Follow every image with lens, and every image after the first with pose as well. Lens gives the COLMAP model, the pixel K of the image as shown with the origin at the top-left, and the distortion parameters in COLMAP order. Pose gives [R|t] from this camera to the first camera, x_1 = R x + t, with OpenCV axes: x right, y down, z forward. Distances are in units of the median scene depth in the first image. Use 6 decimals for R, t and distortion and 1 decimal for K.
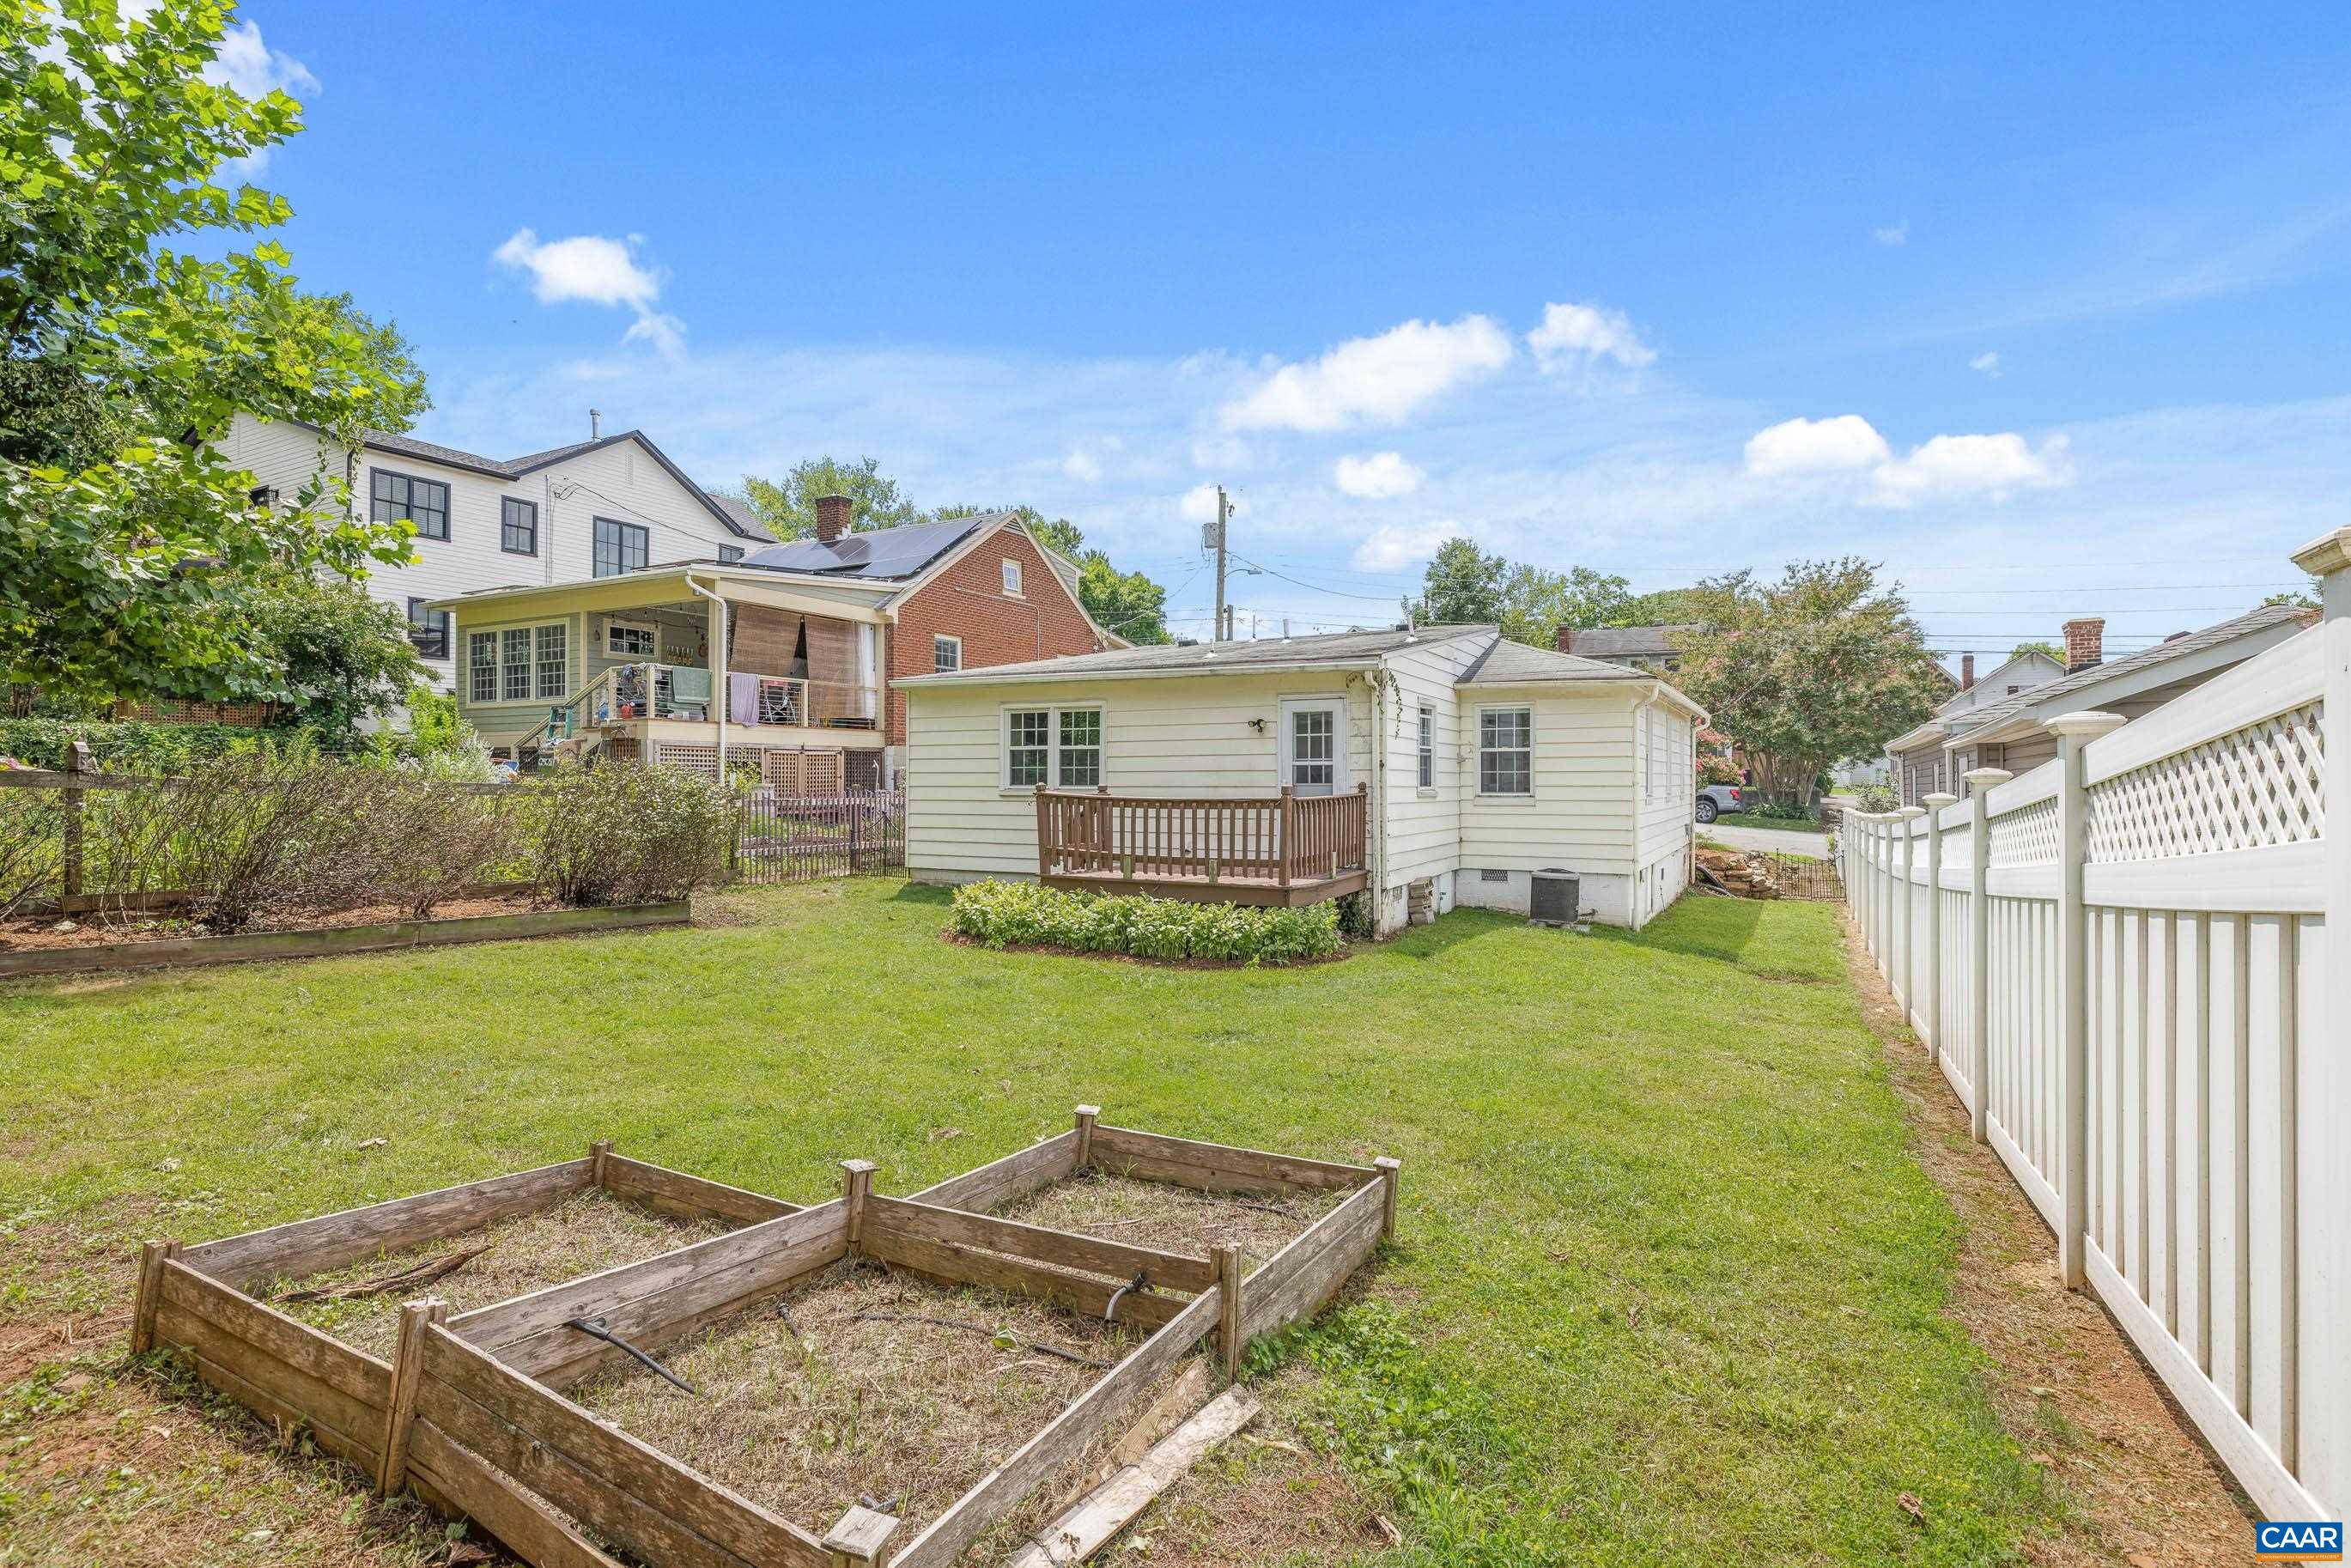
lens RADIAL K [[1157.5, 0, 1130.4], [0, 1157.5, 783.9], [0, 0, 1]] dist [0.001845, 0.001407]
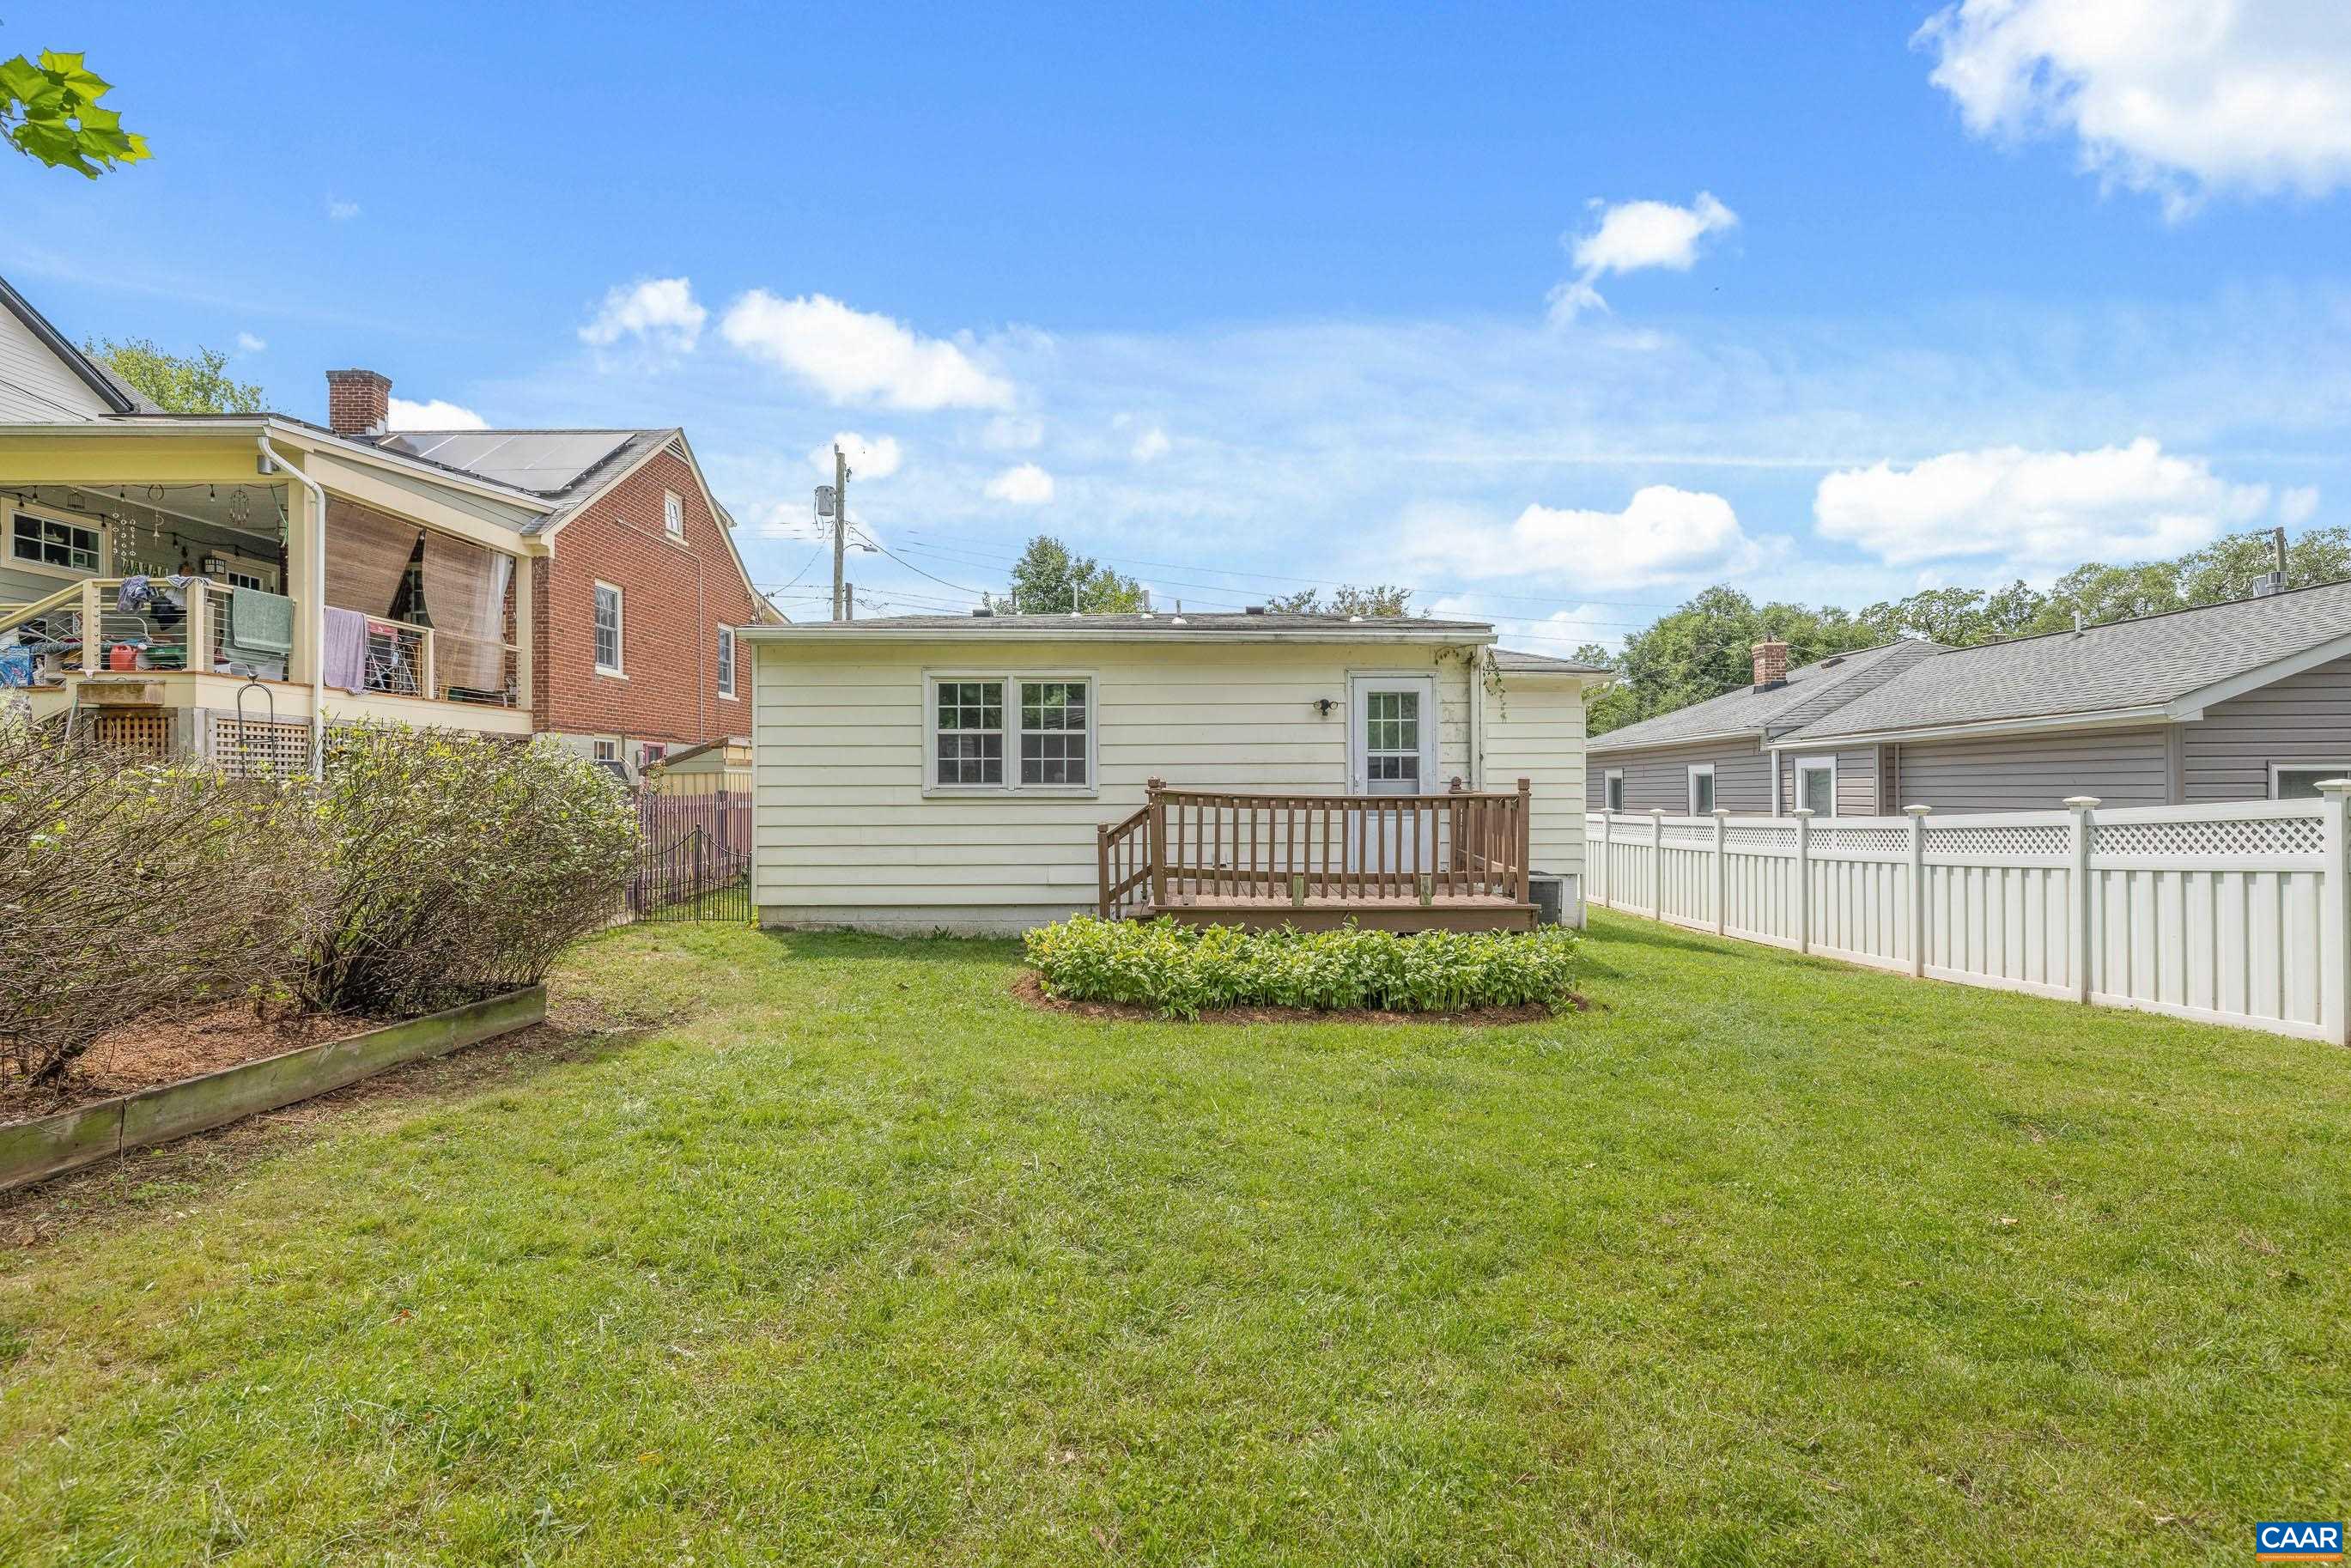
lens RADIAL K [[1157.5, 0, 1176.5], [0, 1157.5, 781.4], [0, 0, 1]] dist [0.001845, 0.001407]
pose [[0.868359, -0.001024, 0.495935, -0.335837], [0.005159, 0.999962, -0.006967, 0.005781], [-0.495909, 0.008608, 0.868332, 0.308140]]
